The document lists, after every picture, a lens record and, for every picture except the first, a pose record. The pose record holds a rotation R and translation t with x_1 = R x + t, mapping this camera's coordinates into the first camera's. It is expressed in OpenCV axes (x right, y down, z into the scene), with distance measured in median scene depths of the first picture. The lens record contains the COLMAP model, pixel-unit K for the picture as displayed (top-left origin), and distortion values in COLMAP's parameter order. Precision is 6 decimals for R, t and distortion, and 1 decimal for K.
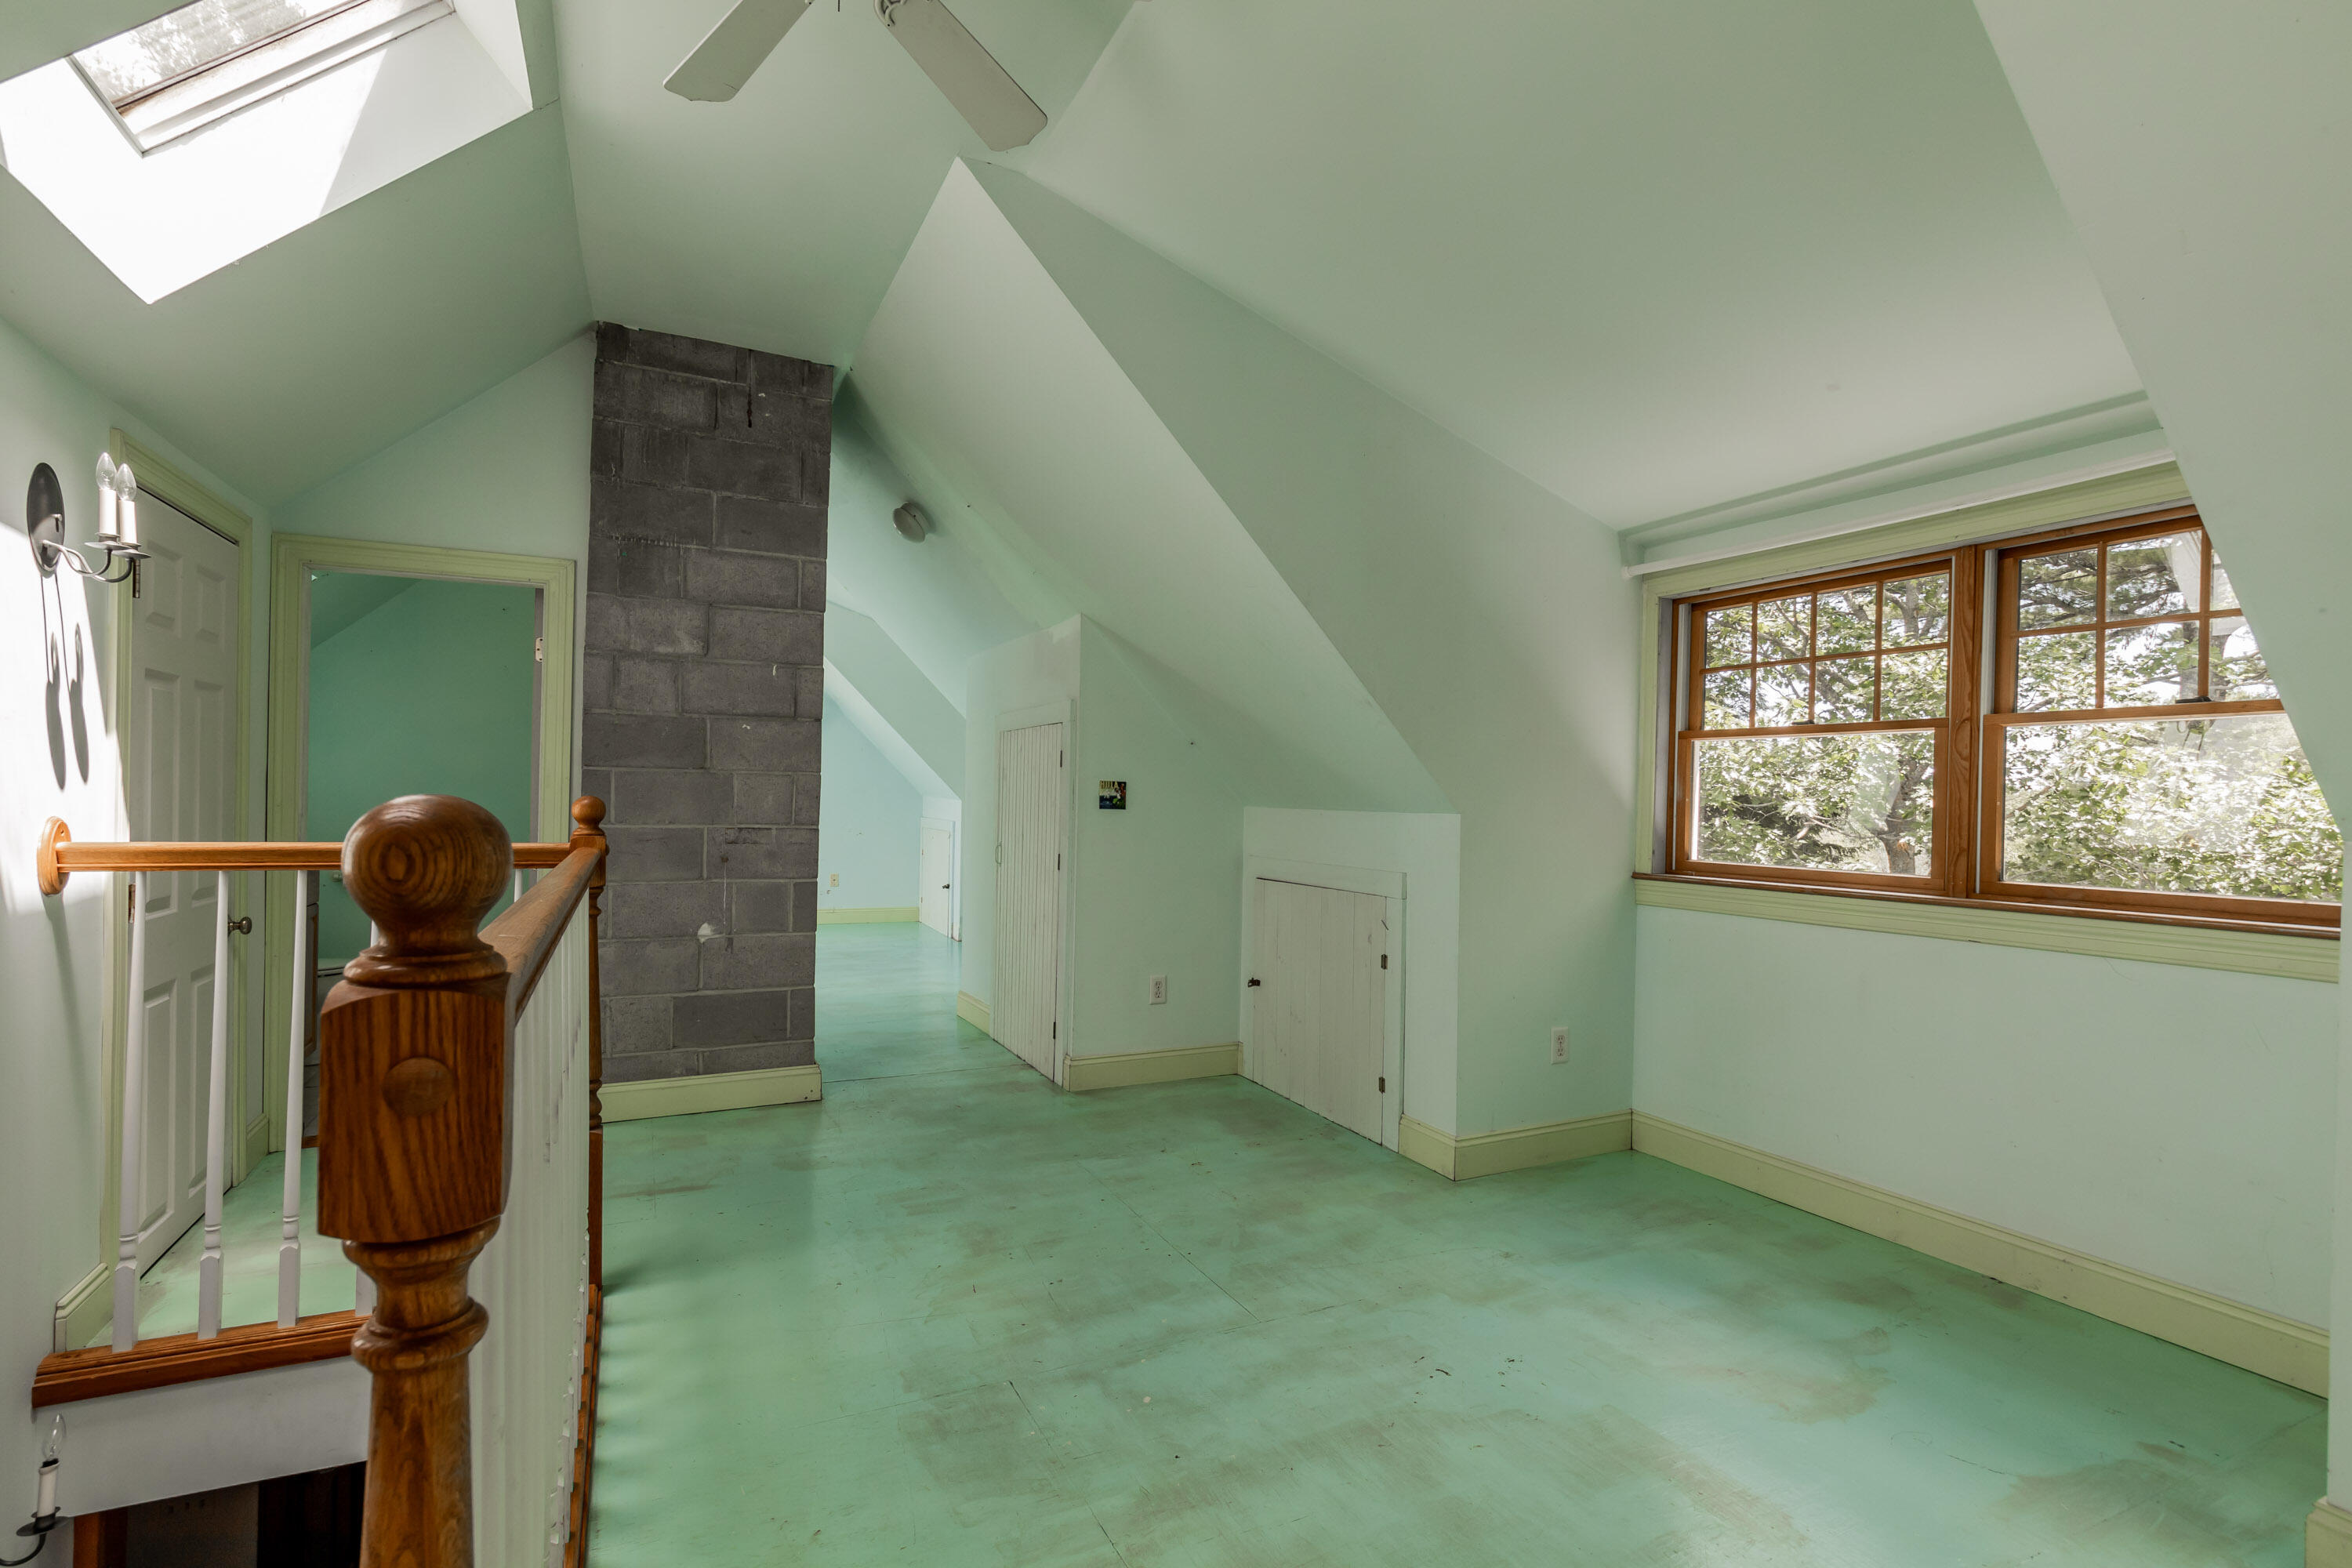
lens RADIAL K [[1105.8, 0, 1171.7], [0, 1105.8, 805.3], [0, 0, 1]] dist [0.004150, -0.002817]
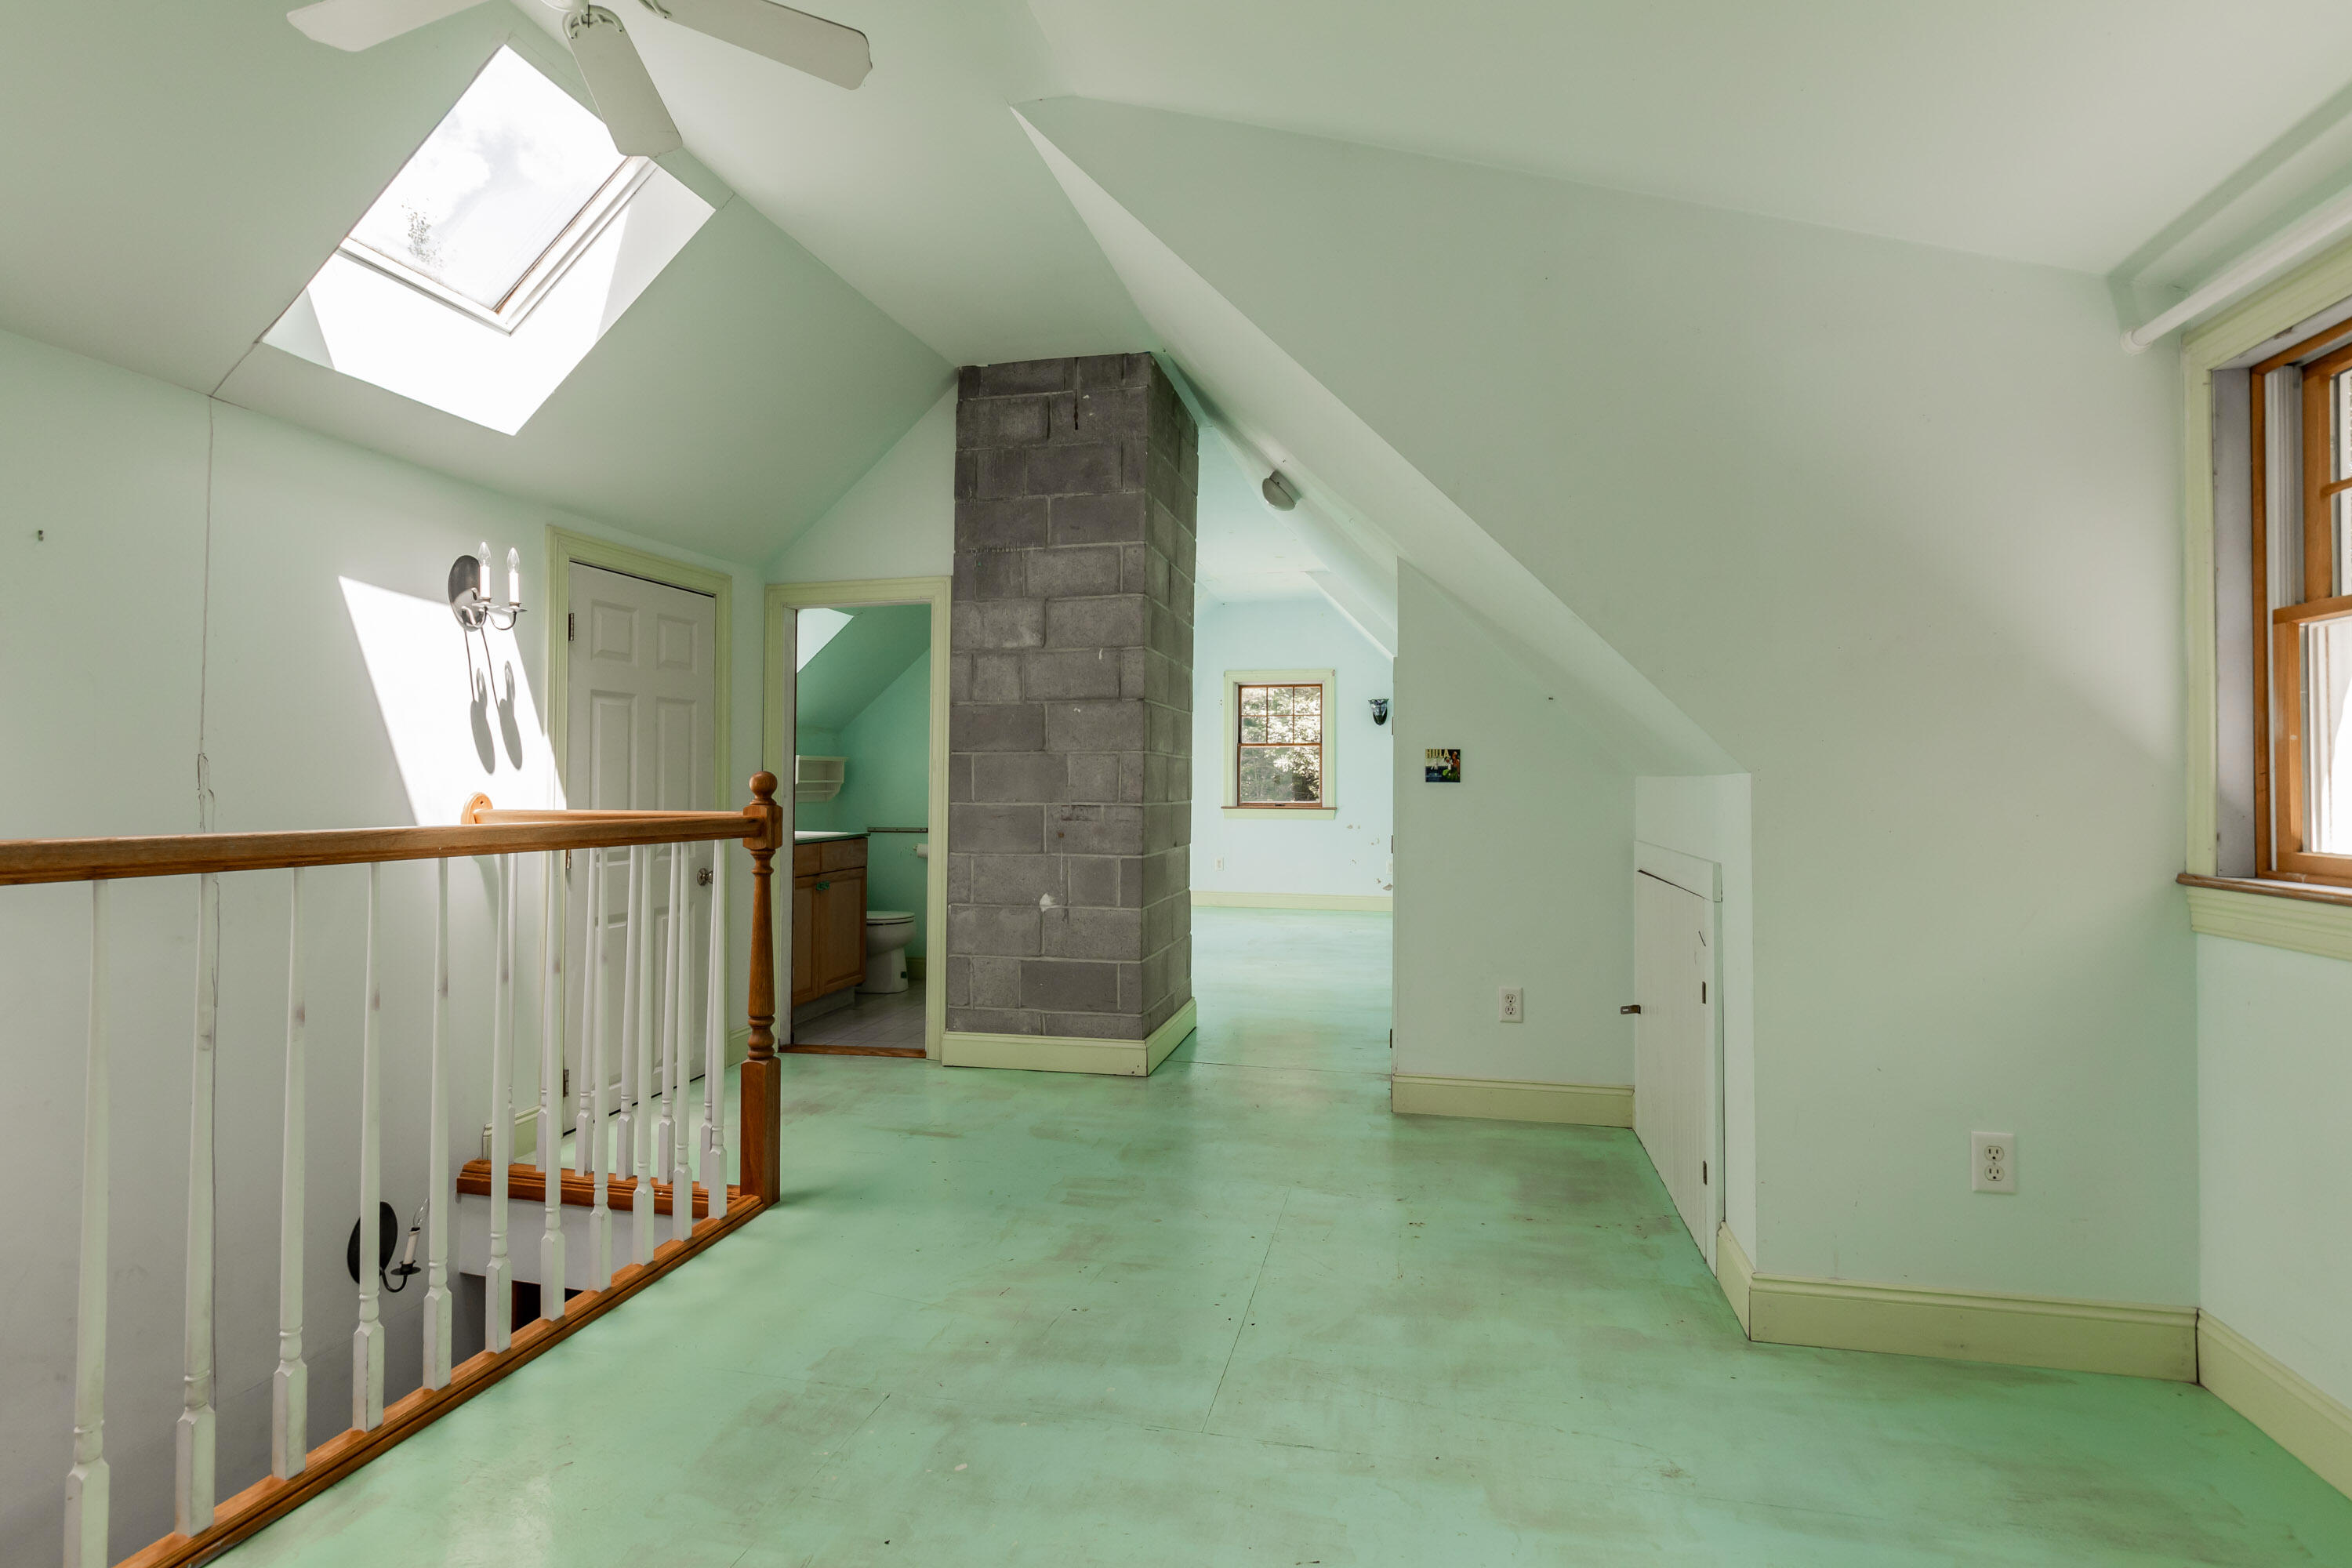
lens RADIAL K [[1105.8, 0, 1176.5], [0, 1105.8, 764.4], [0, 0, 1]] dist [0.004150, -0.002817]
pose [[0.775358, -0.030320, -0.630794, 0.375024], [0.010425, 0.999325, -0.035220, 0.020489], [0.631436, 0.020732, 0.775151, 0.254349]]
